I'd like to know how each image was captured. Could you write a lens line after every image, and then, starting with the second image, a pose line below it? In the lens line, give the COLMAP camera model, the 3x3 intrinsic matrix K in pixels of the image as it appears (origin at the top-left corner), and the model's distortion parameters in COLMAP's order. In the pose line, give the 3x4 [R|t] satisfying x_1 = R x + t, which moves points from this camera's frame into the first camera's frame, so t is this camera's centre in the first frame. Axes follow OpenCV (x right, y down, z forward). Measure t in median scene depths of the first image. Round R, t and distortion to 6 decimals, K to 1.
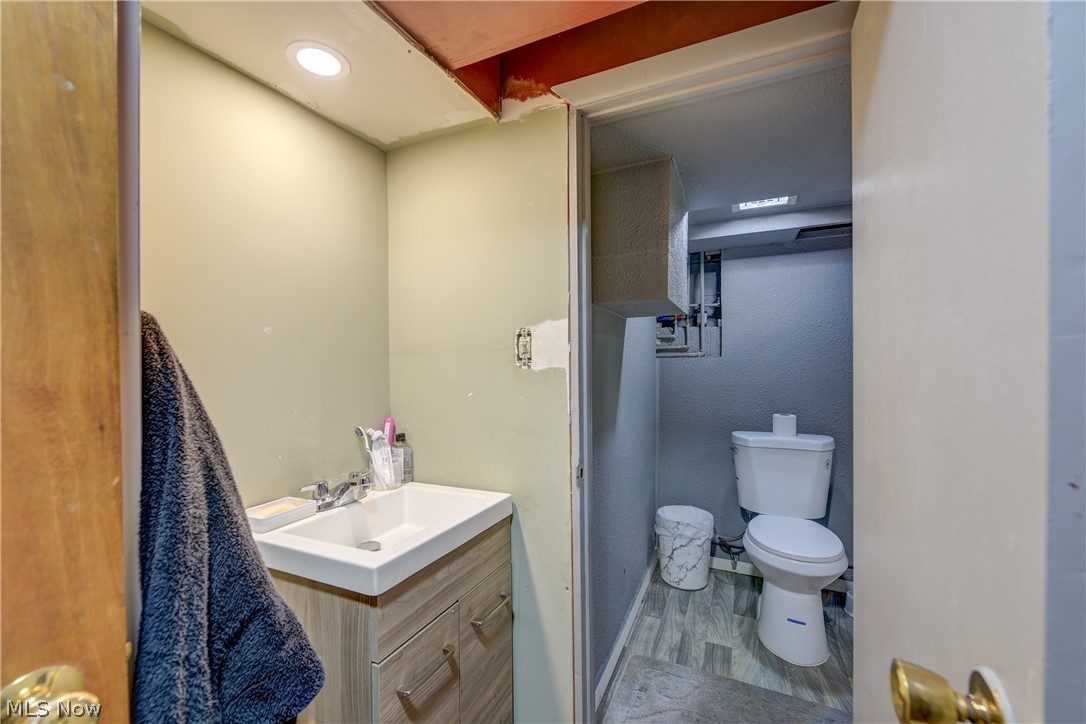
lens RADIAL K [[432.9, 0, 542.1], [0, 432.9, 364.2], [0, 0, 1]] dist [-0.003843, -0.000855]
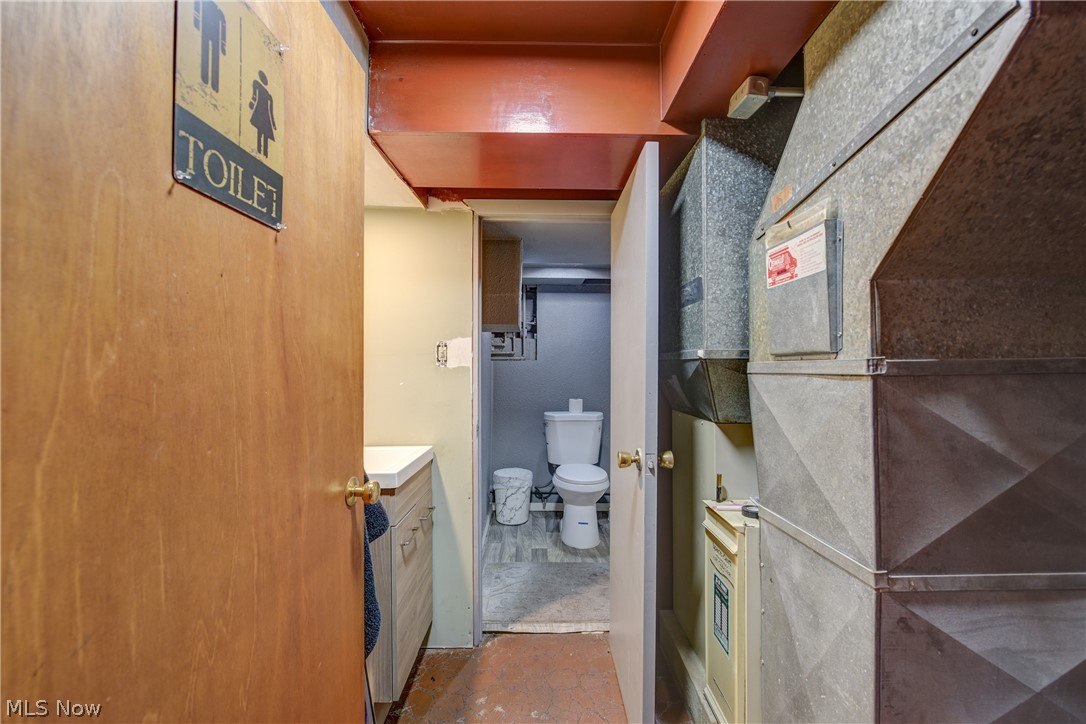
lens RADIAL K [[432.9, 0, 543.5], [0, 432.9, 370.2], [0, 0, 1]] dist [-0.003843, -0.000855]
pose [[0.897639, 0.000921, 0.440730, -0.240603], [-0.005221, 0.999950, 0.008544, 0.003892], [-0.440700, -0.009970, 0.897599, -0.356633]]
